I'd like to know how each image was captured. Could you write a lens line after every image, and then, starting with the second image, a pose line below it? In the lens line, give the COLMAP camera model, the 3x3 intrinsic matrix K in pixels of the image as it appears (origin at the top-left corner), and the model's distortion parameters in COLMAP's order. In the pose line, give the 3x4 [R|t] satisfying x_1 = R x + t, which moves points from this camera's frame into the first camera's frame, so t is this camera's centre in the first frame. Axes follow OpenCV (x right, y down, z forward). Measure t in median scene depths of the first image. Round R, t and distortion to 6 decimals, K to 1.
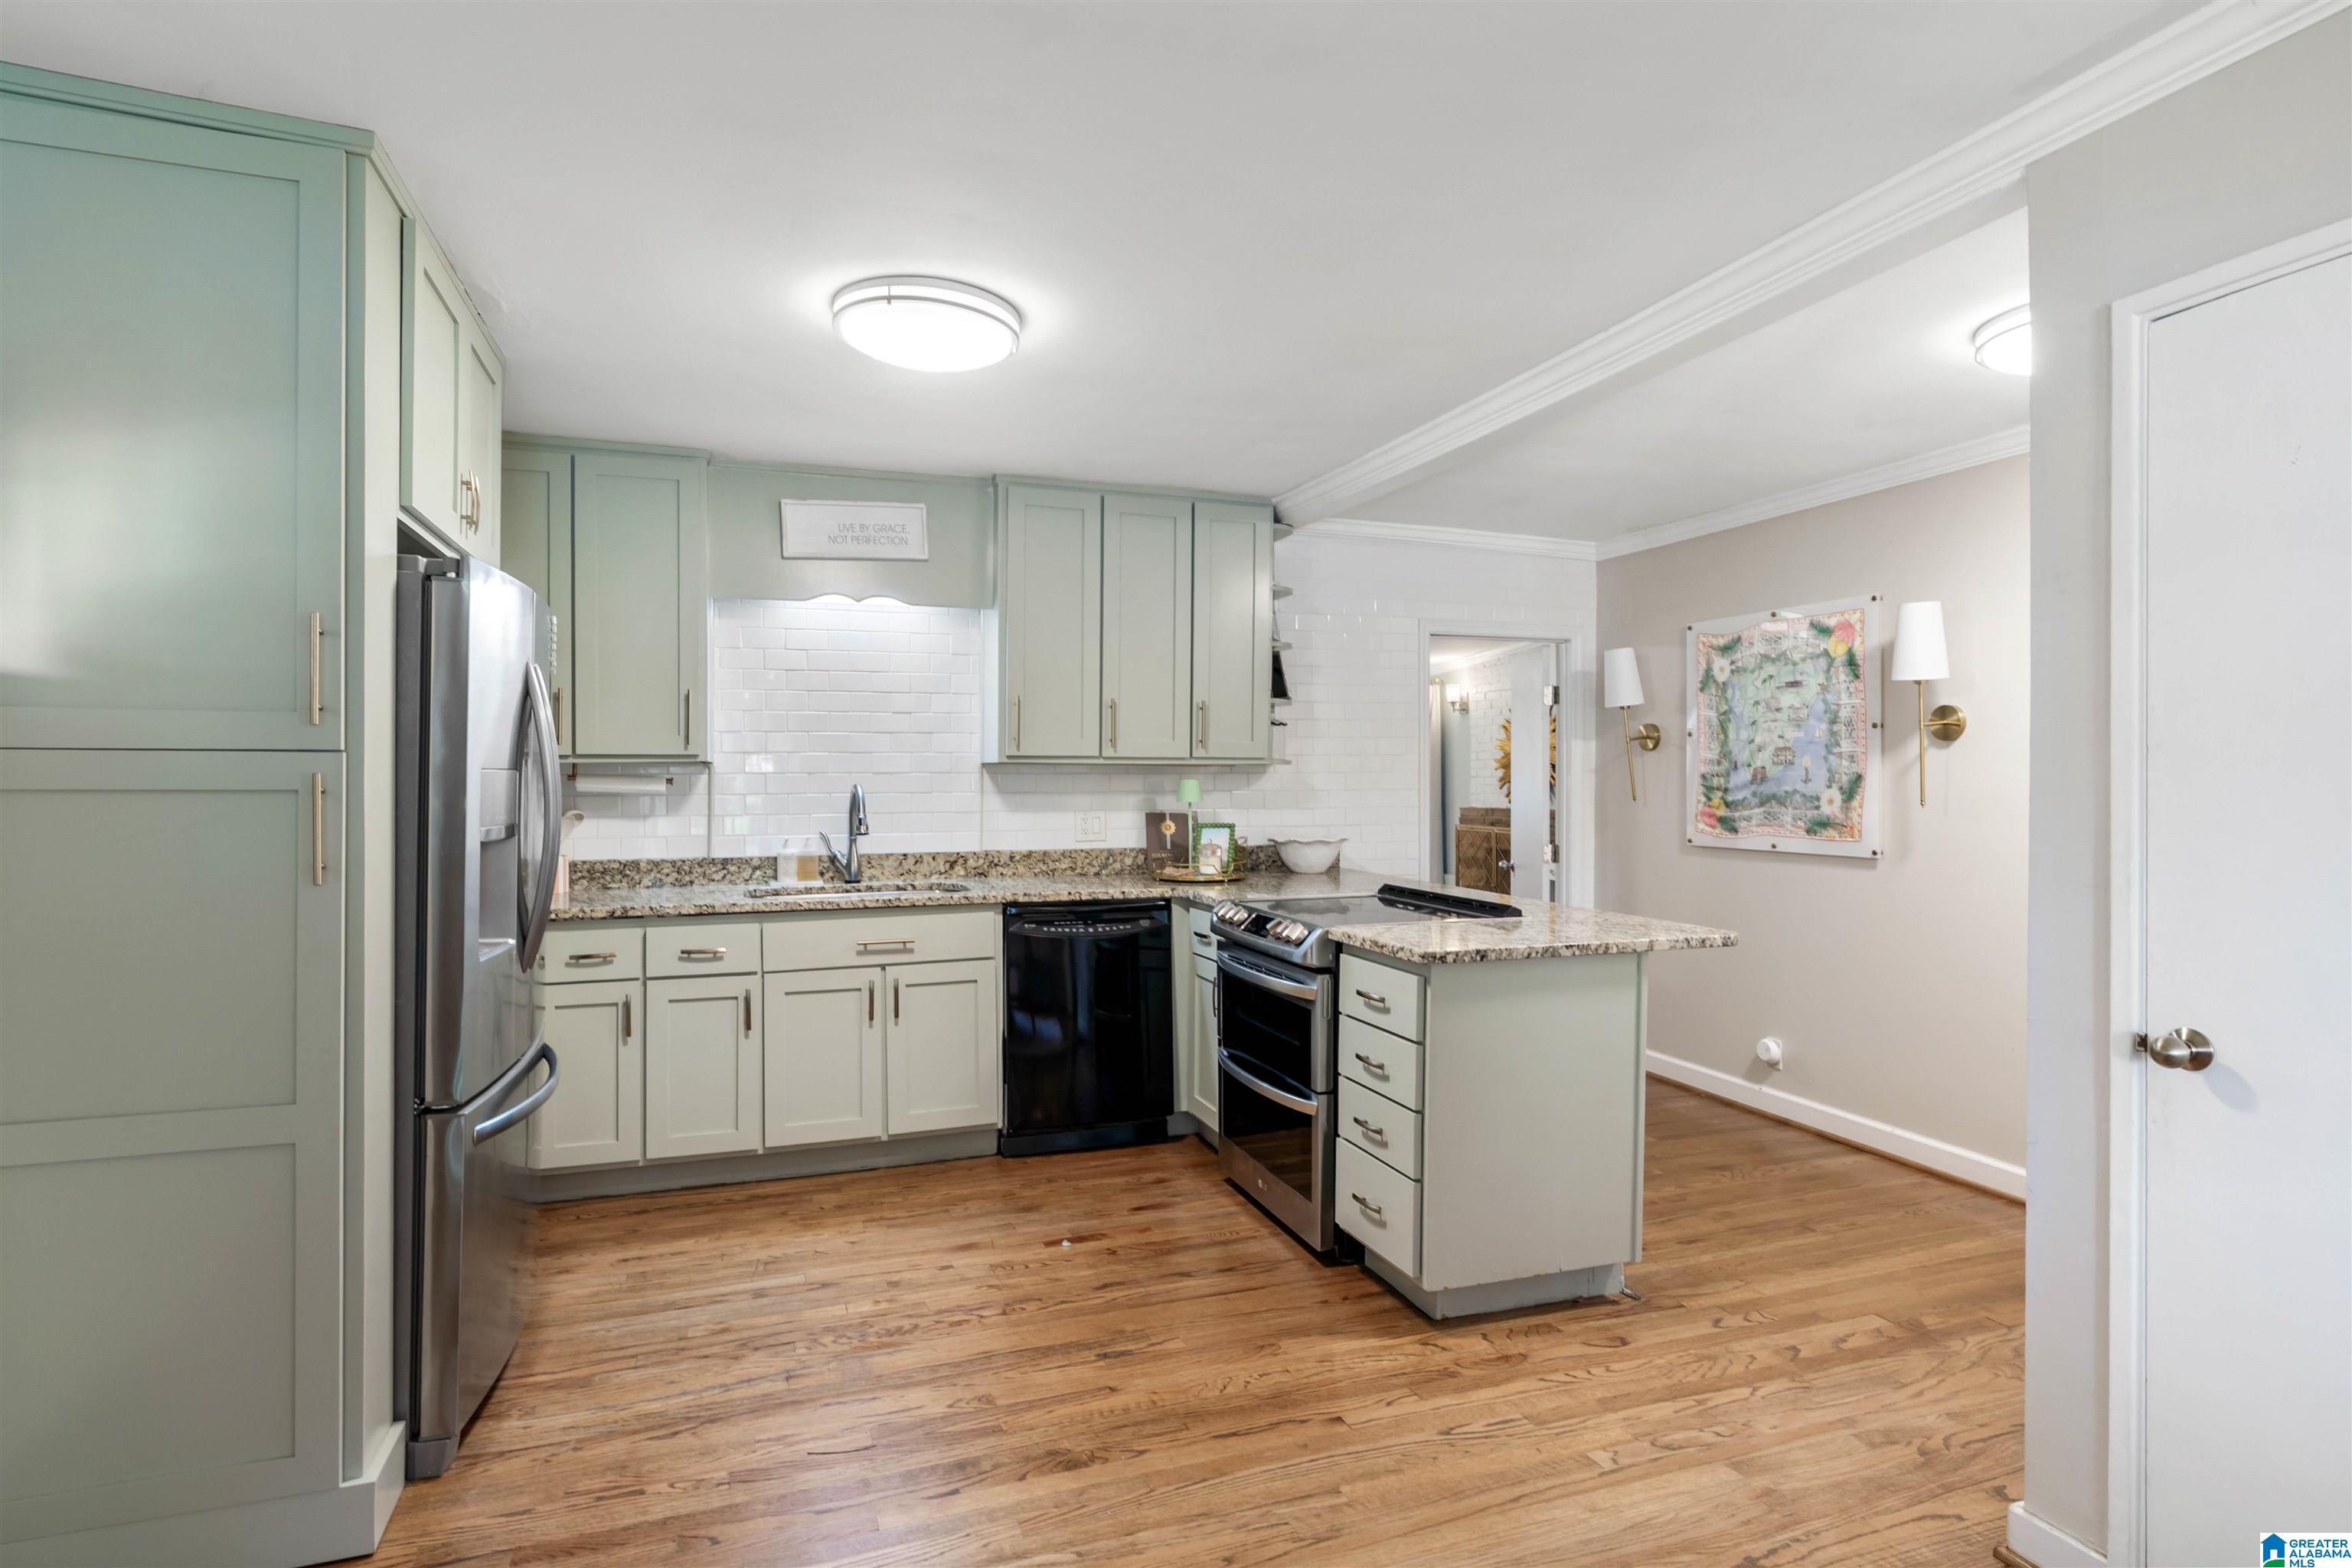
lens RADIAL K [[1222.5, 0, 1171.7], [0, 1222.5, 781.7], [0, 0, 1]] dist [-0.009700, 0.004093]
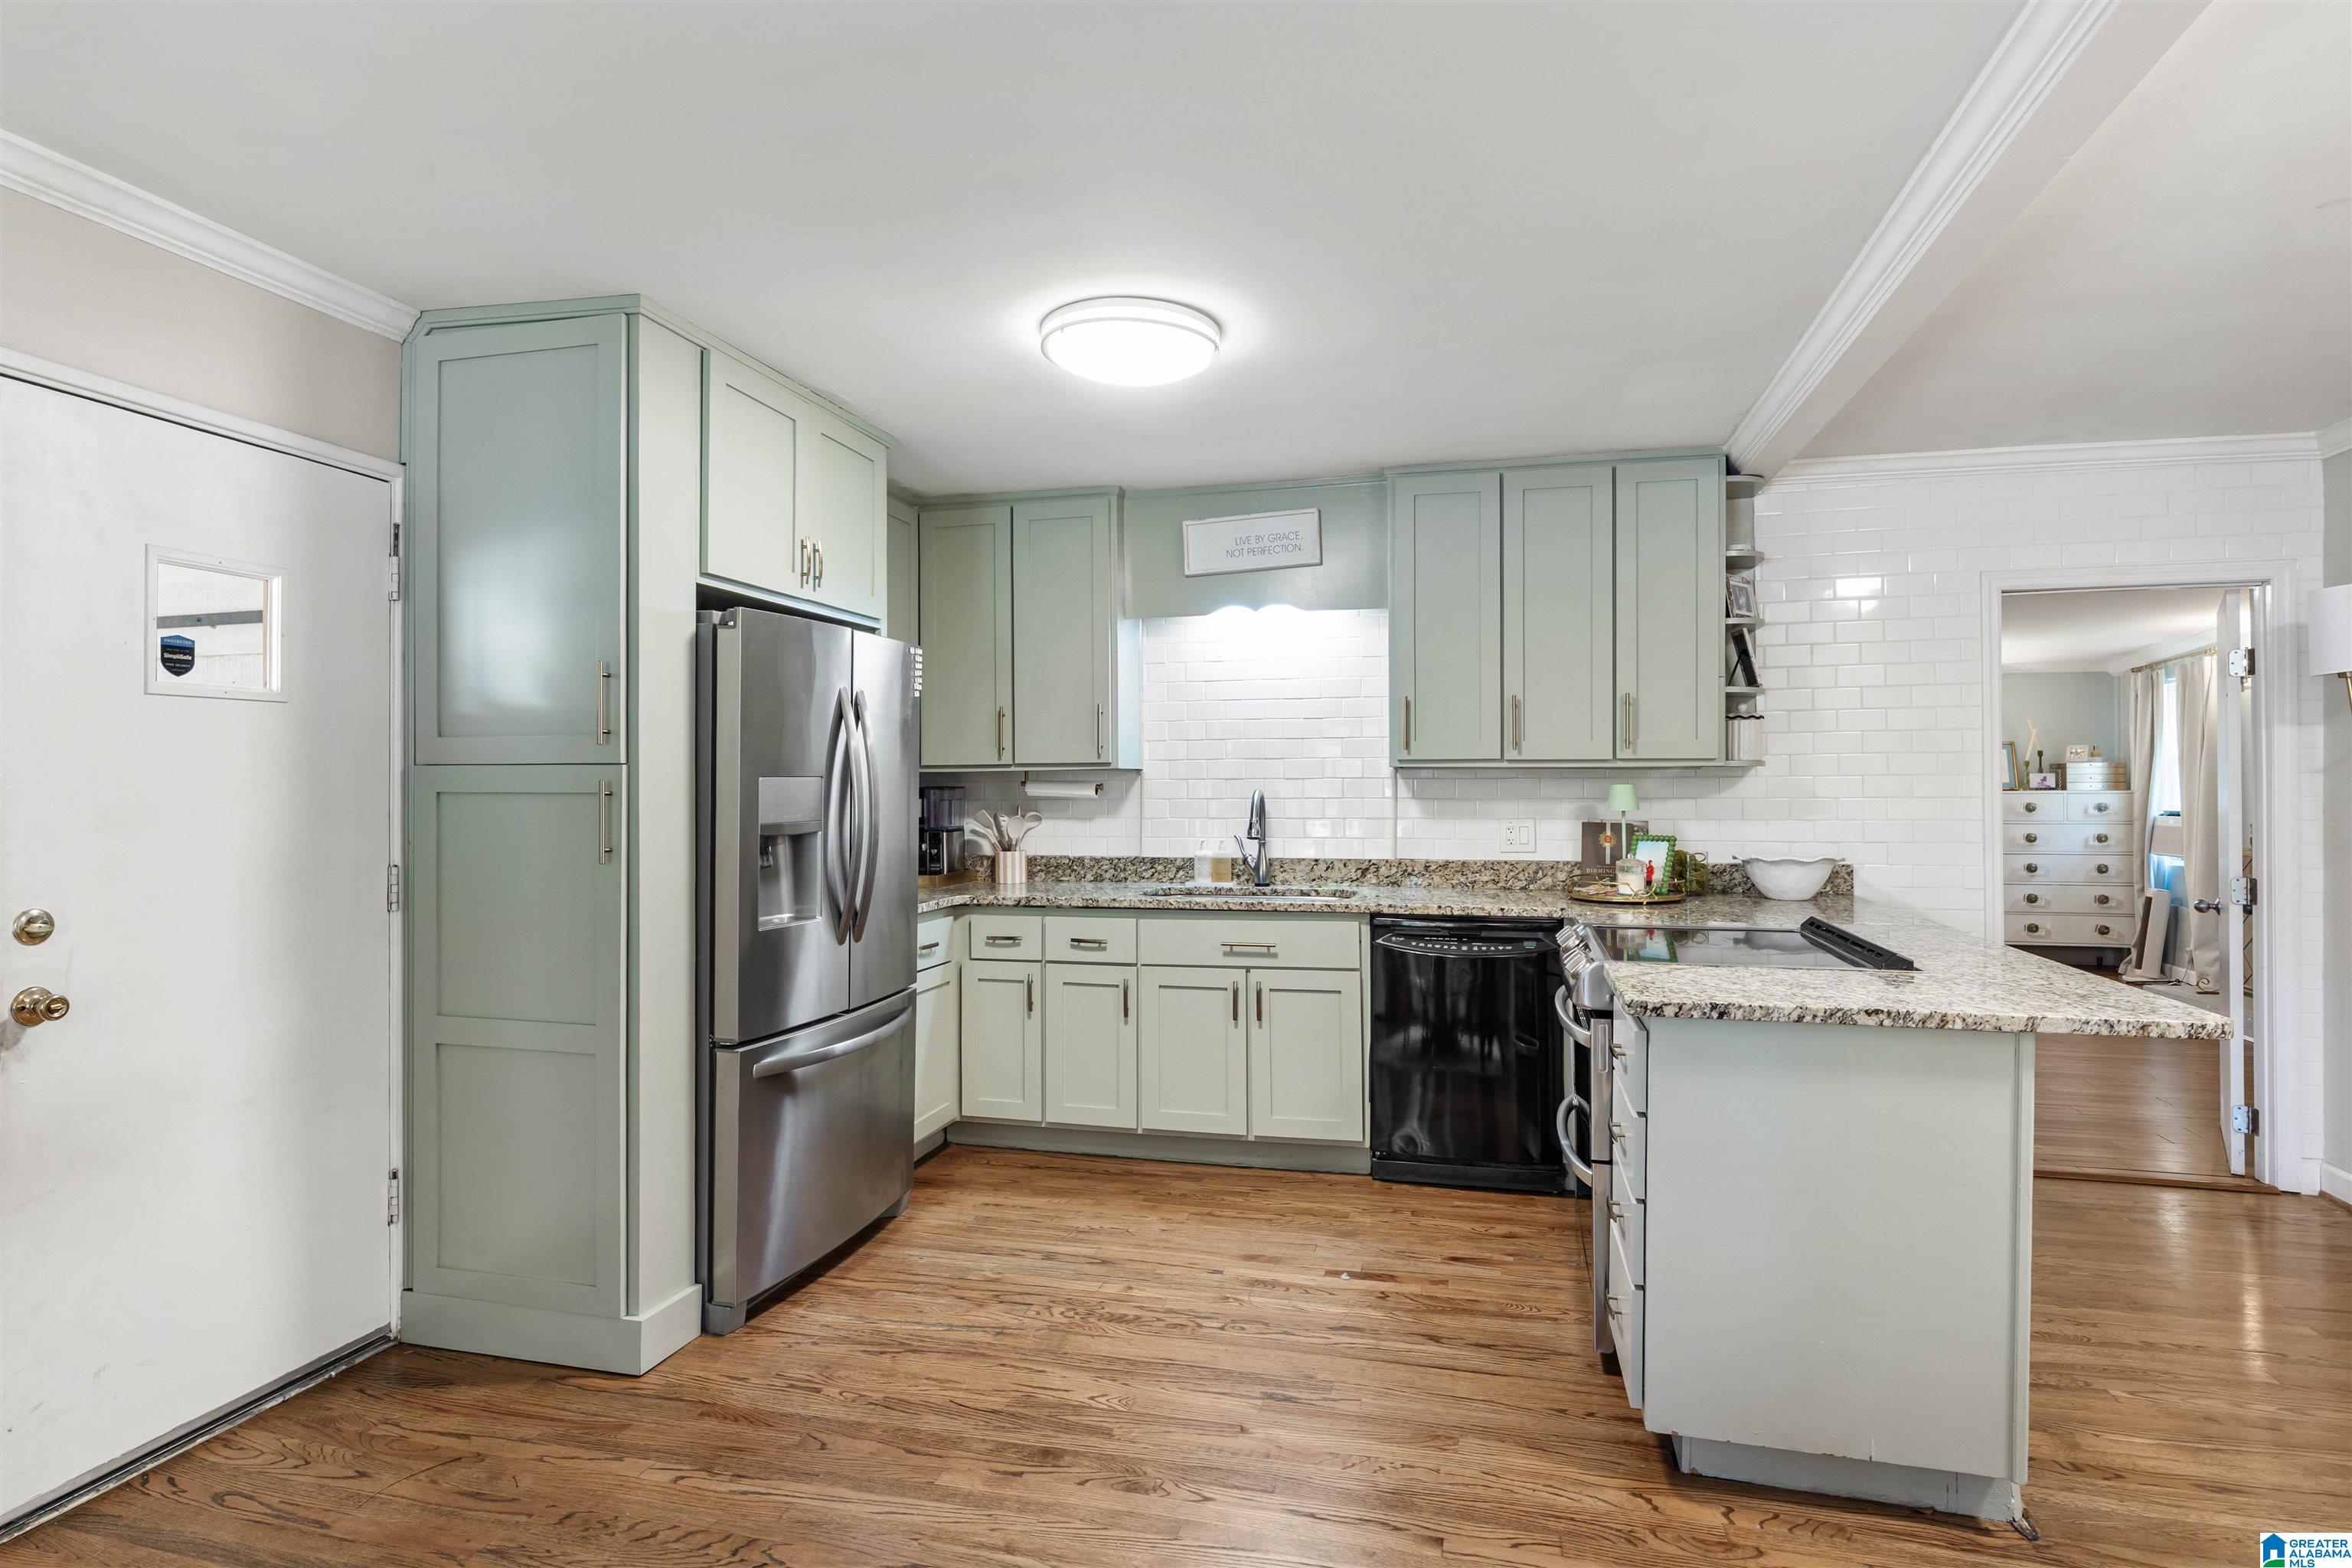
lens RADIAL K [[1222.5, 0, 1165.0], [0, 1222.5, 779.1], [0, 0, 1]] dist [-0.009700, 0.004093]
pose [[0.823961, -0.004956, -0.566625, 0.279860], [0.000319, 0.999966, -0.008283, 0.001739], [0.566647, 0.006644, 0.823934, 0.118876]]
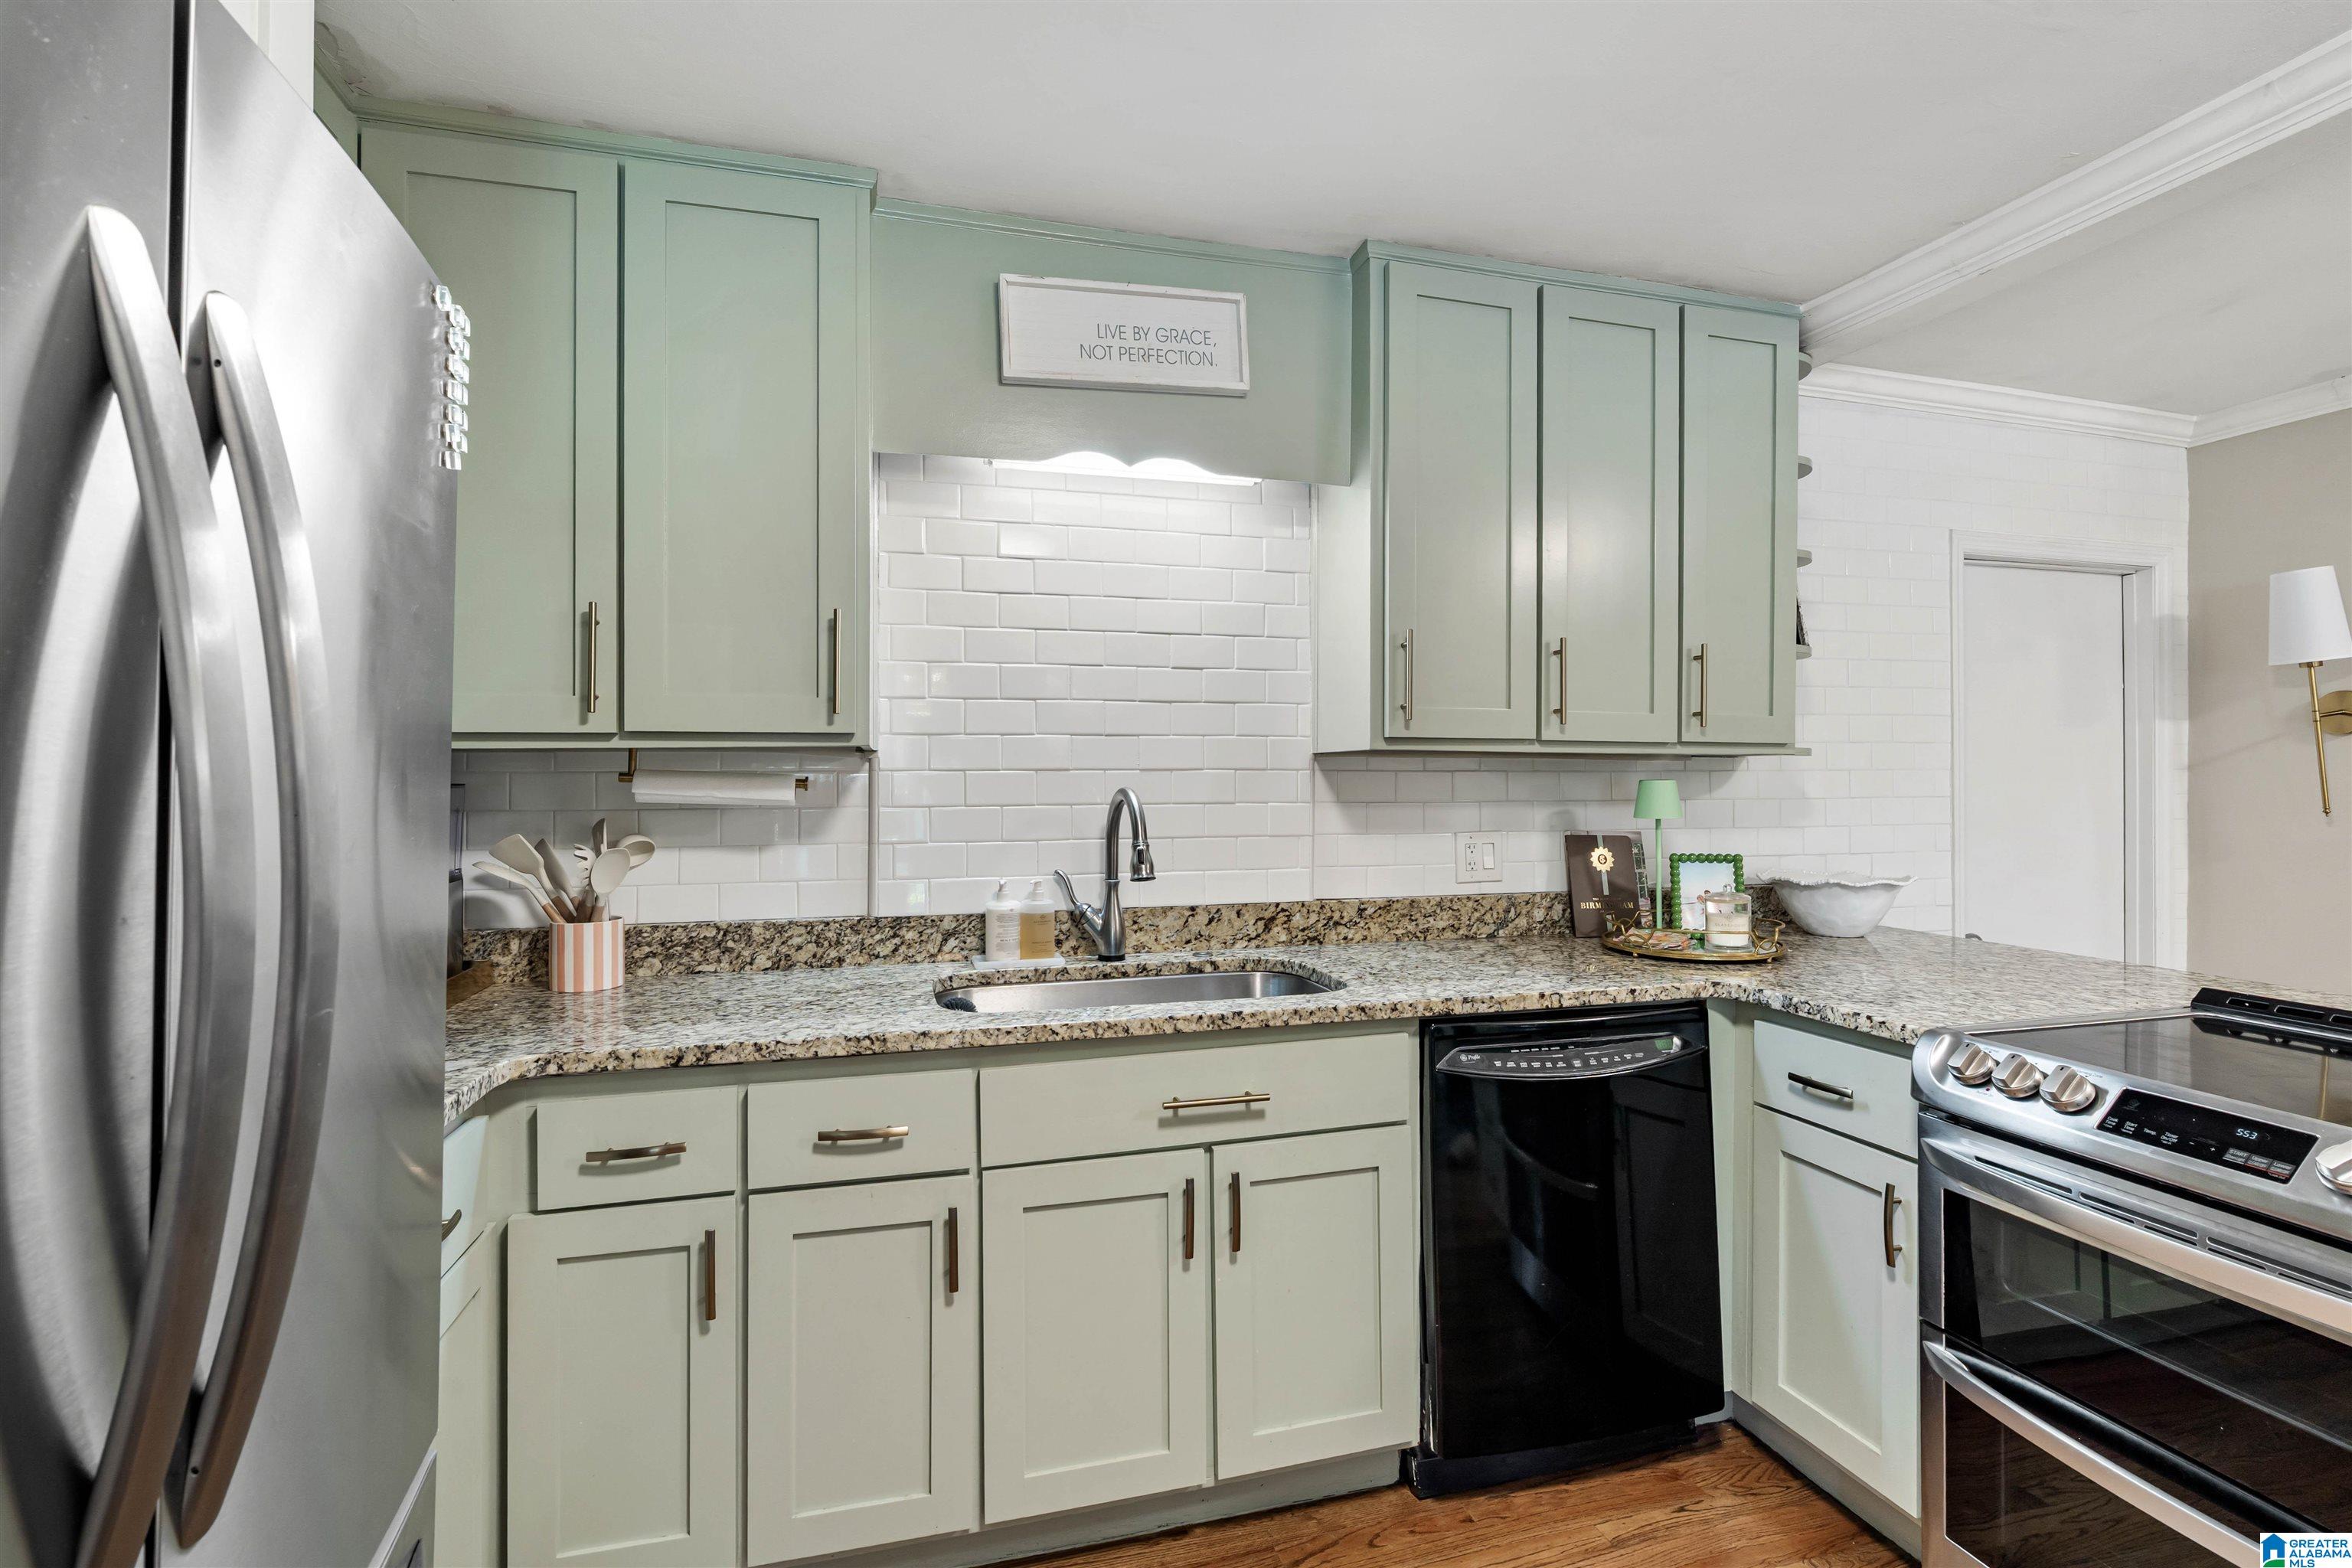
lens RADIAL K [[1078.2, 0, 1177.6], [0, 1078.2, 777.2], [0, 0, 1]] dist [-0.011070, 0.003448]
pose [[0.997363, -0.001438, -0.072560, -0.212555], [0.000789, 0.999959, -0.008971, 0.001374], [0.072570, 0.008890, 0.997324, 0.542360]]
